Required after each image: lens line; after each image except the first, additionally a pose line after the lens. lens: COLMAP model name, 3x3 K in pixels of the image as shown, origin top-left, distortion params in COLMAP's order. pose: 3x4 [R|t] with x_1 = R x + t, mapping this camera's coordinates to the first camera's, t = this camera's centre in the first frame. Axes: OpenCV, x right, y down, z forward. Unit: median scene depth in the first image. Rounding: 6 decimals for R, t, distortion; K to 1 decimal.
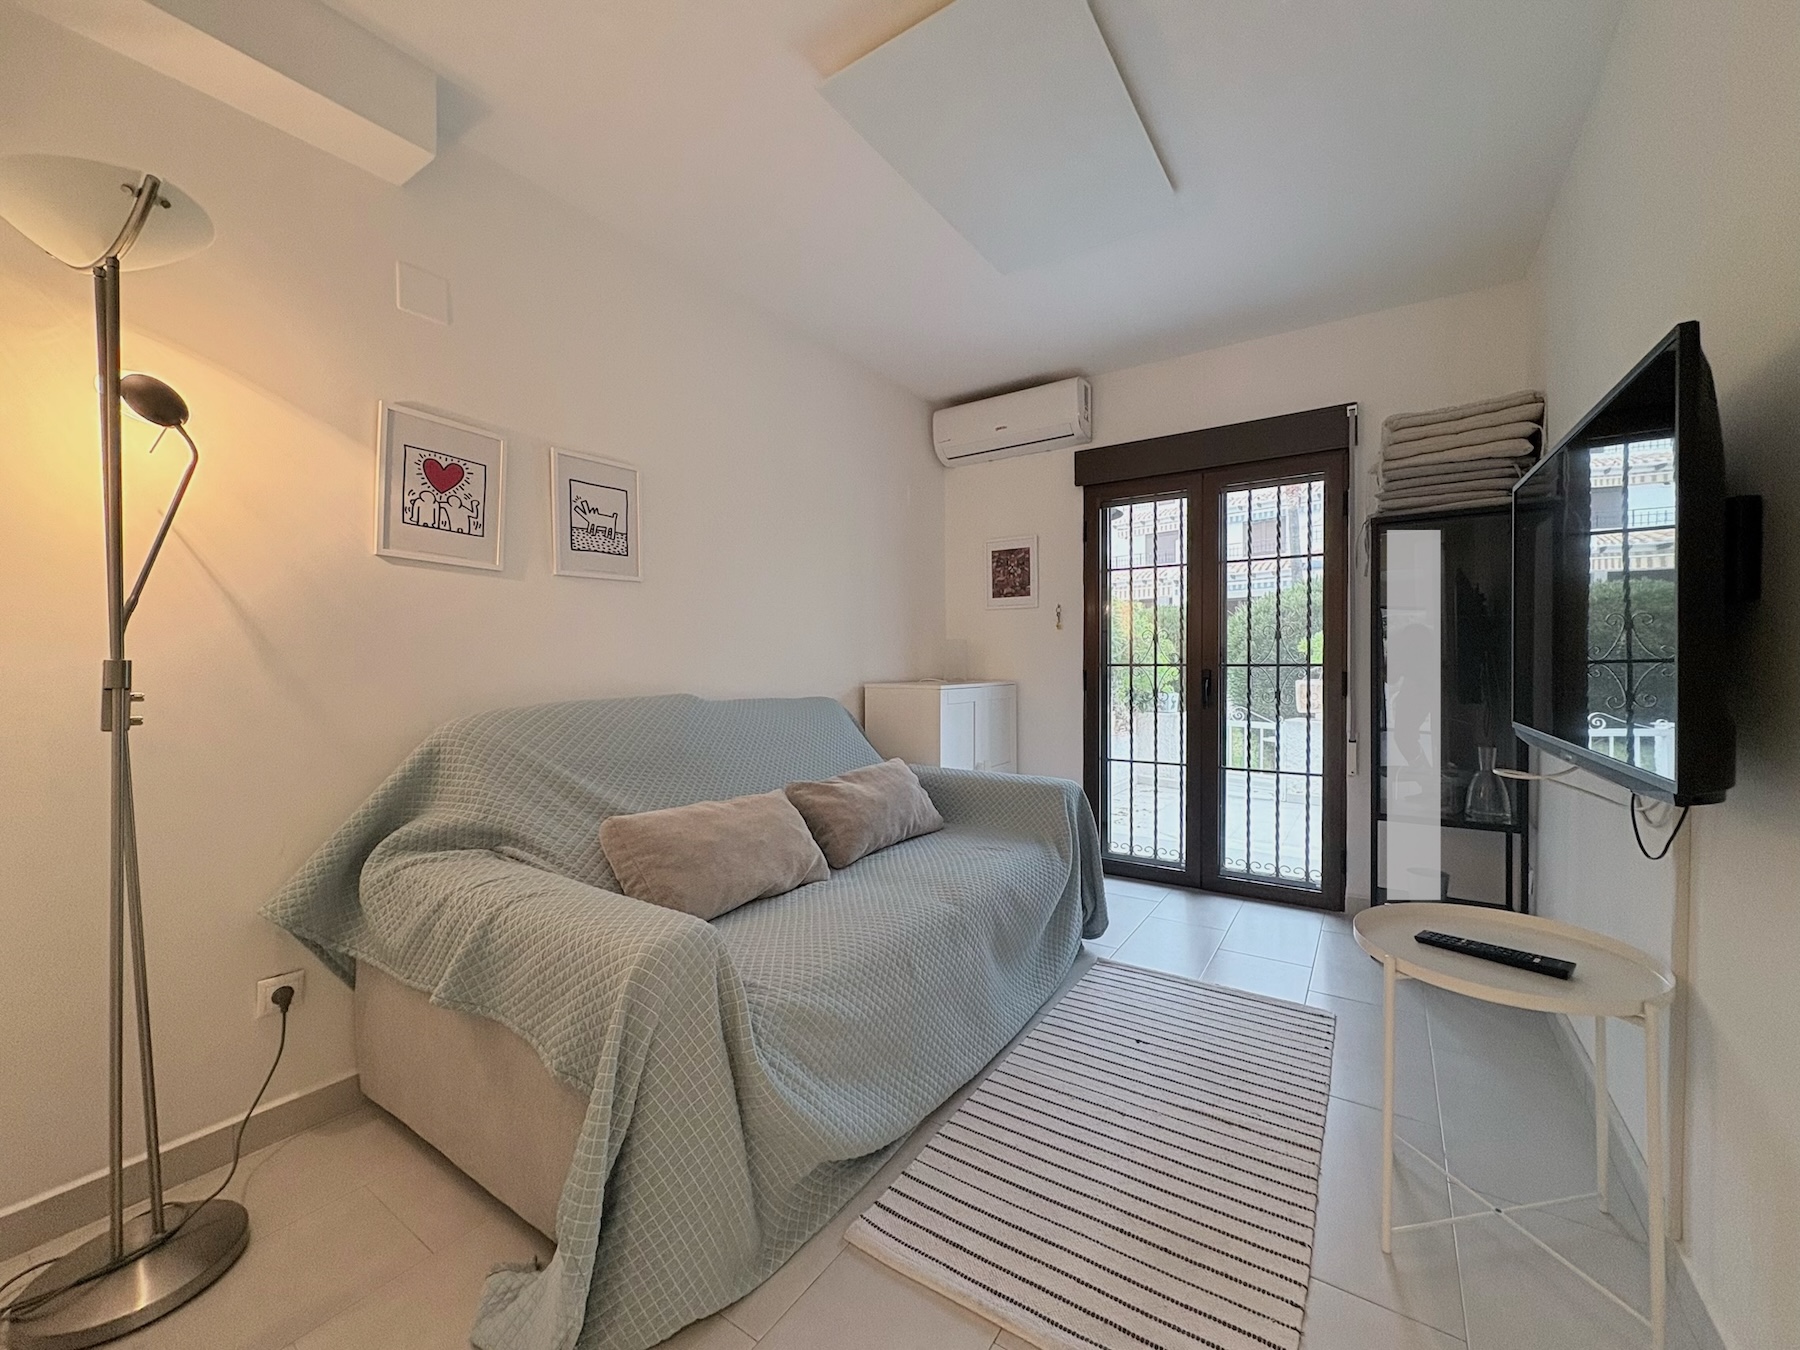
lens RADIAL K [[714.0, 0, 899.9], [0, 714.0, 671.8], [0, 0, 1]] dist [-0.001486, 0.000140]
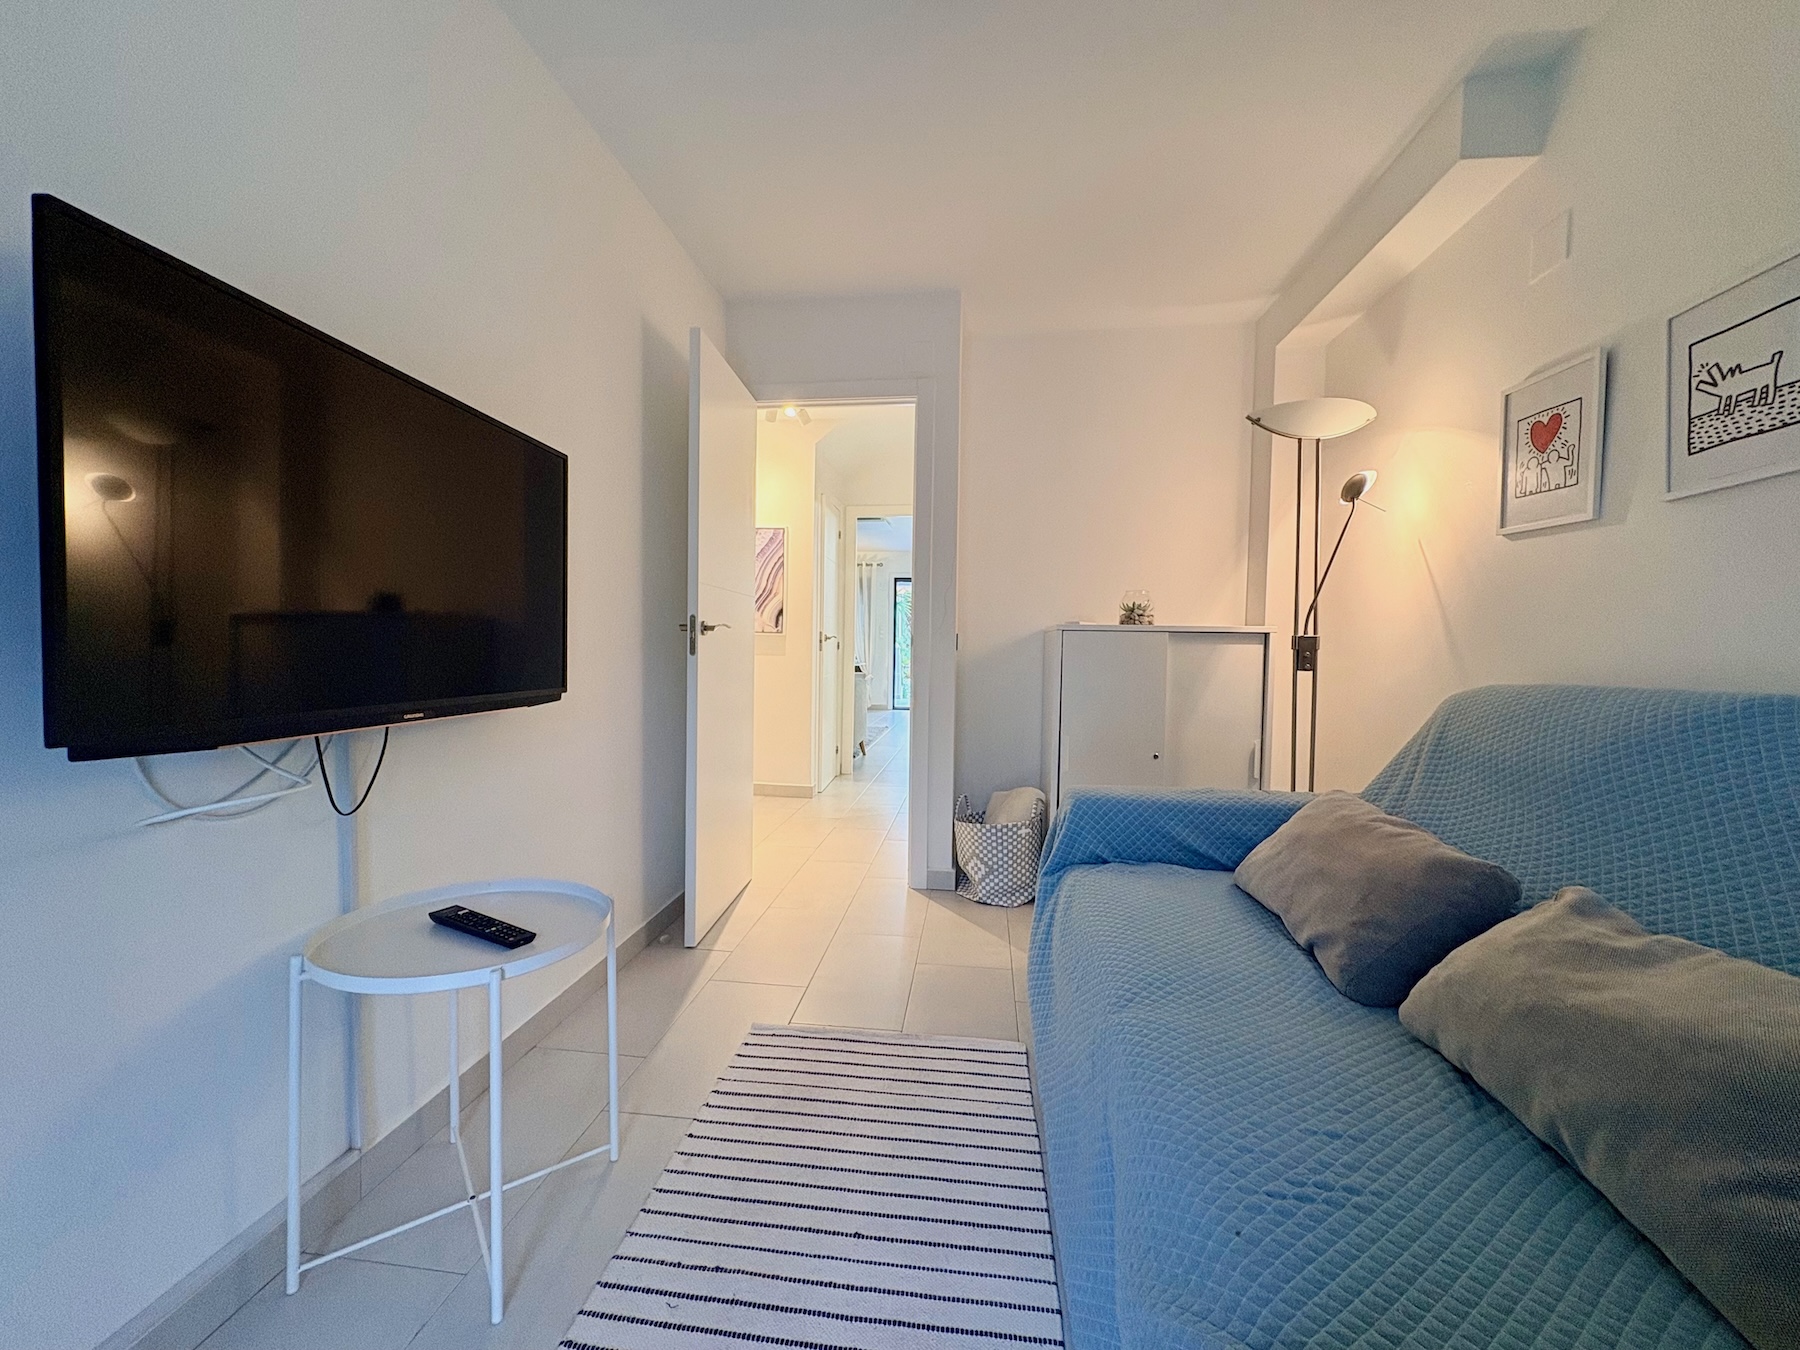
lens RADIAL K [[714.0, 0, 899.9], [0, 714.0, 671.8], [0, 0, 1]] dist [-0.001486, 0.000140]
pose [[-0.887116, 0.008338, -0.461471, 0.535272], [-0.016349, 0.998642, 0.049473, 0.003180], [0.461257, 0.051432, -0.885775, 1.442755]]
